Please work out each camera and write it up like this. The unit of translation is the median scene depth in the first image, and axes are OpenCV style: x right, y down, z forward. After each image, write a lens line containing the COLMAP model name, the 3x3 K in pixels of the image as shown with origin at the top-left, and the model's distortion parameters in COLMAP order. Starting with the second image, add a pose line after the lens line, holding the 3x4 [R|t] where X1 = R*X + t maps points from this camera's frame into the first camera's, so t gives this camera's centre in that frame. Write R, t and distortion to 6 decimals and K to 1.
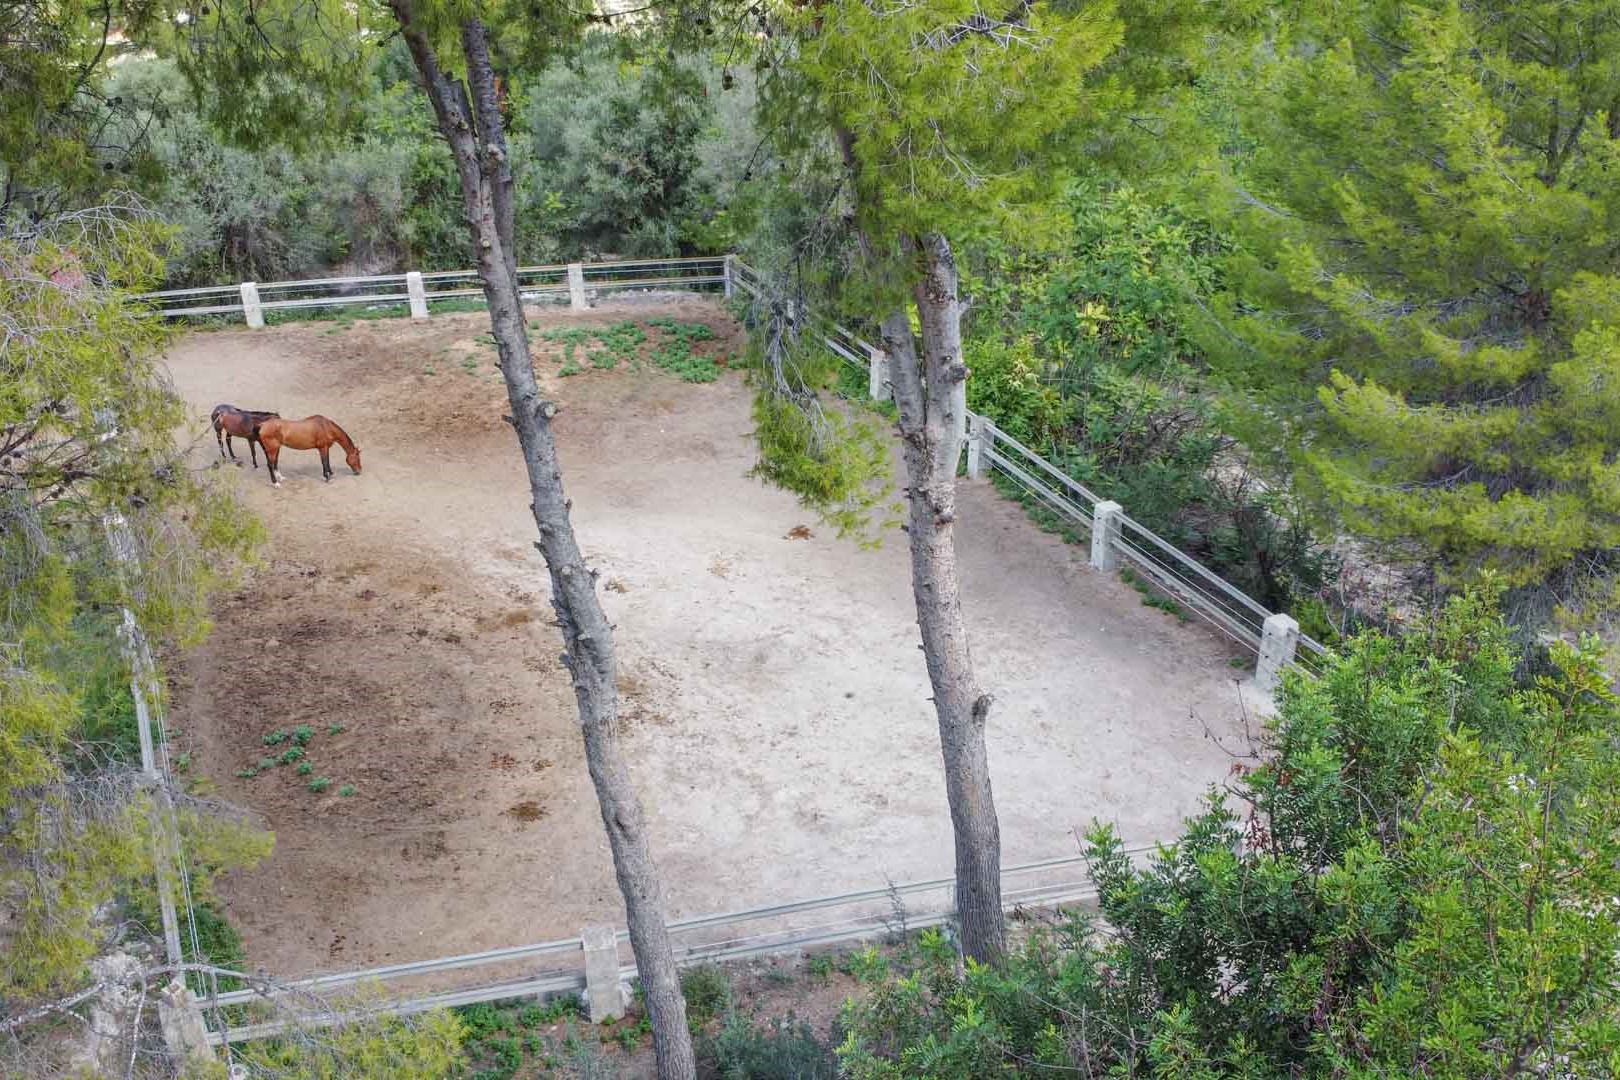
lens RADIAL K [[1388.6, 0, 807.0], [0, 1388.6, 535.4], [0, 0, 1]] dist [-0.015553, -0.035518]
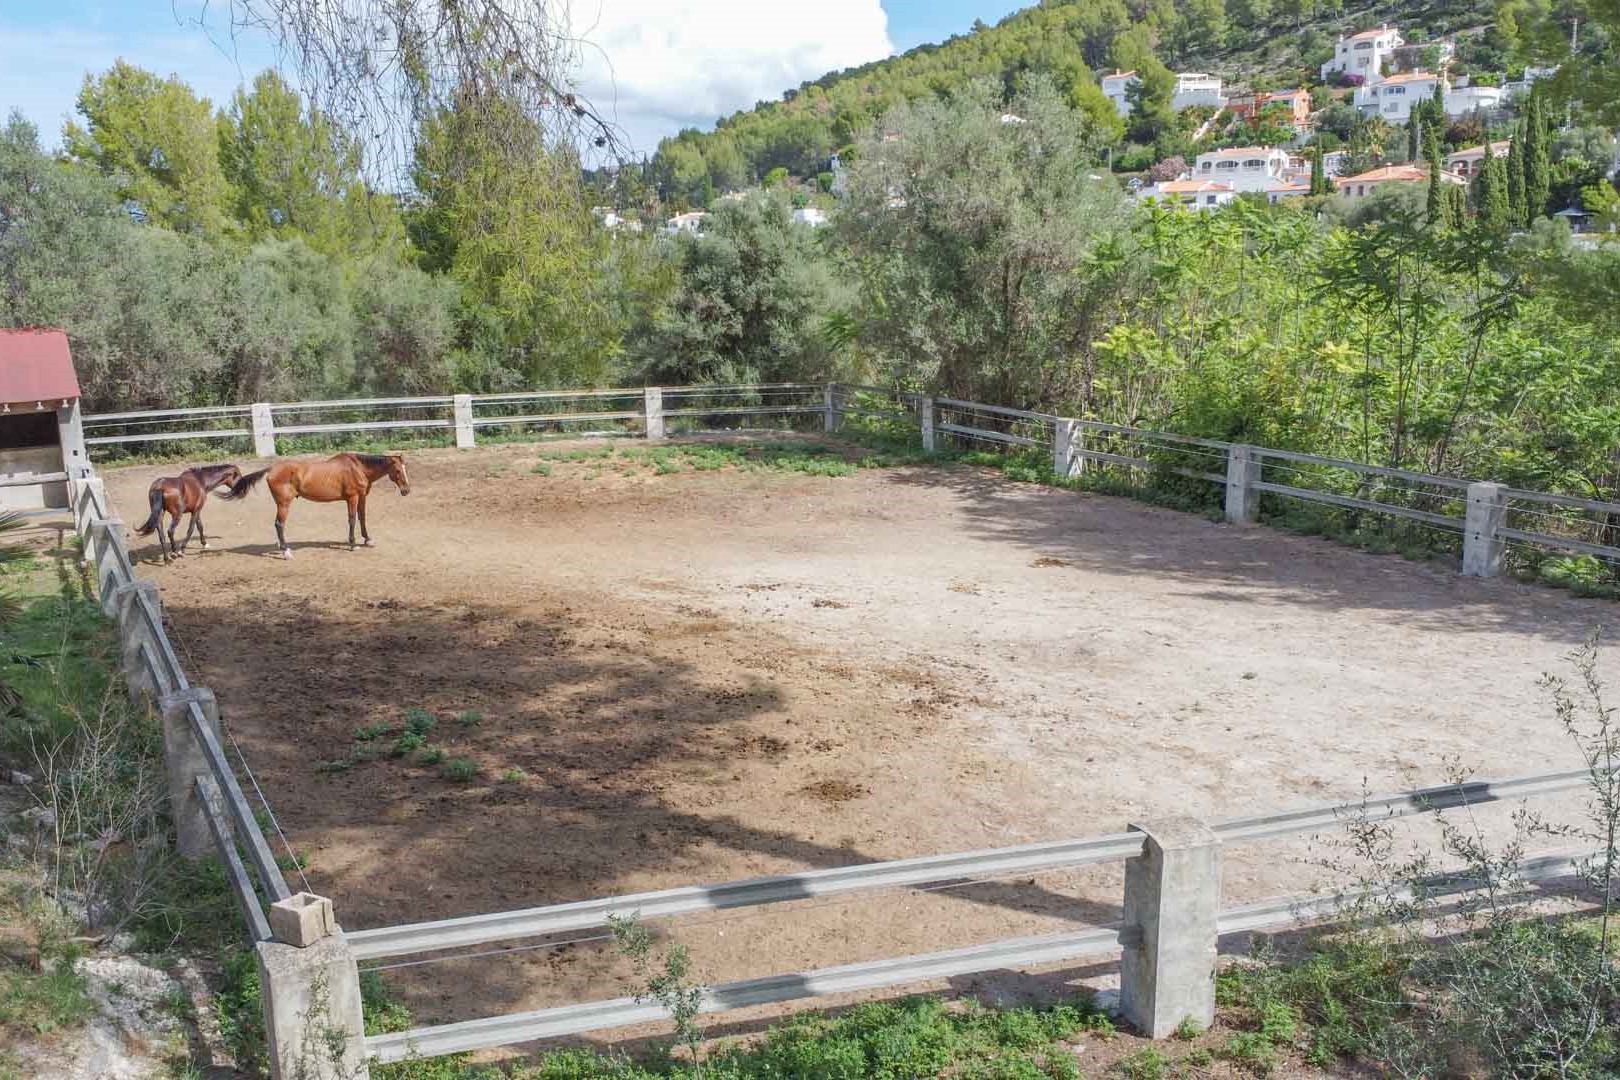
lens RADIAL K [[1388.6, 0, 807.0], [0, 1388.6, 535.4], [0, 0, 1]] dist [-0.015553, -0.035518]
pose [[0.998272, -0.019076, 0.055574, -0.221253], [0.033844, 0.959850, -0.278464, 0.235242], [-0.048031, 0.279864, 0.958838, 0.375444]]
